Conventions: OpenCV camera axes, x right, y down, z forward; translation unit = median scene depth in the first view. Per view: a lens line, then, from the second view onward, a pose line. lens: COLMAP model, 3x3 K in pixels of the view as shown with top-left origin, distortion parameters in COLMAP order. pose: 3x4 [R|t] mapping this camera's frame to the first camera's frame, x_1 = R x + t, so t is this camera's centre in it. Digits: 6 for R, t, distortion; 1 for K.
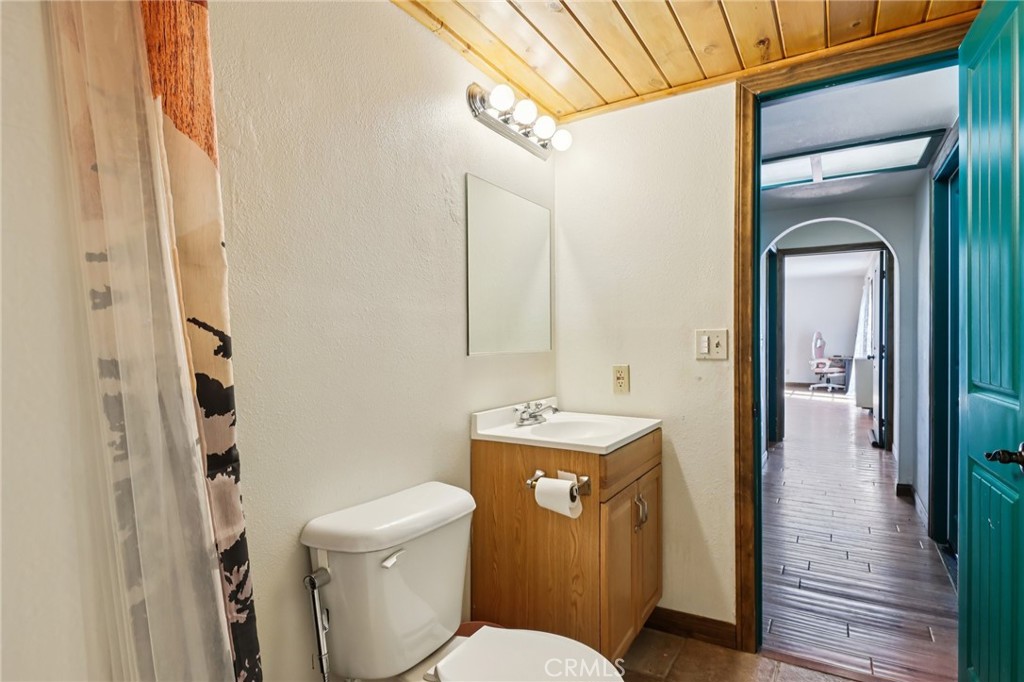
lens RADIAL K [[530.1, 0, 512.0], [0, 530.1, 341.0], [0, 0, 1]] dist [0.028339, -0.000258]
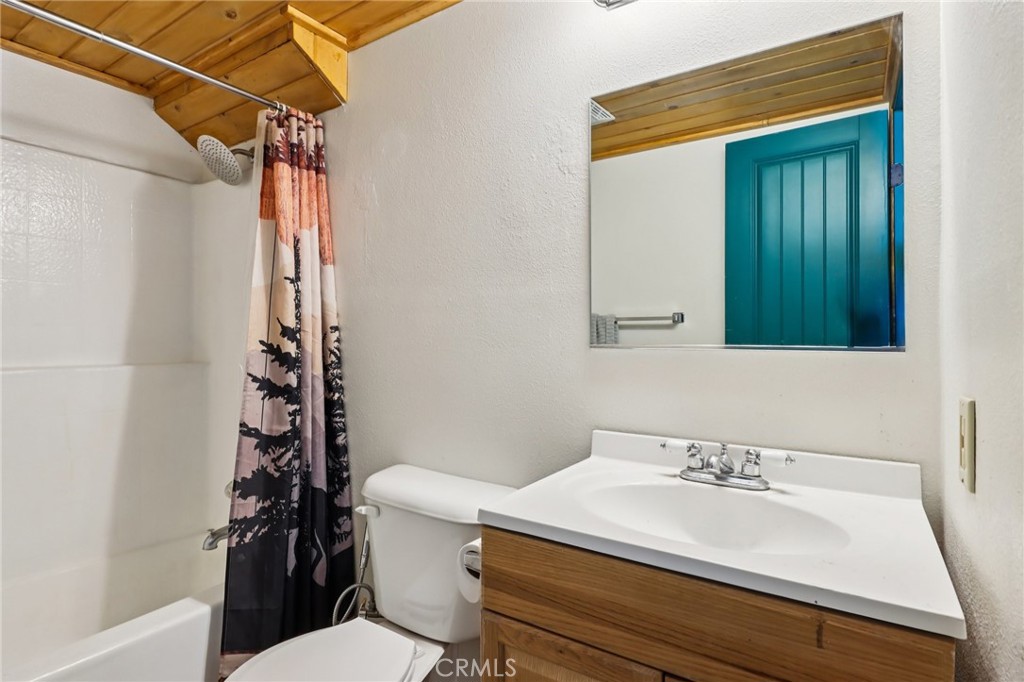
lens RADIAL K [[530.1, 0, 512.0], [0, 530.1, 341.0], [0, 0, 1]] dist [0.028339, -0.000258]
pose [[-0.037150, 0.007655, -0.999280, 0.825469], [-0.006416, 0.999948, 0.007899, 0.015695], [0.999289, 0.006705, -0.037099, 1.168666]]
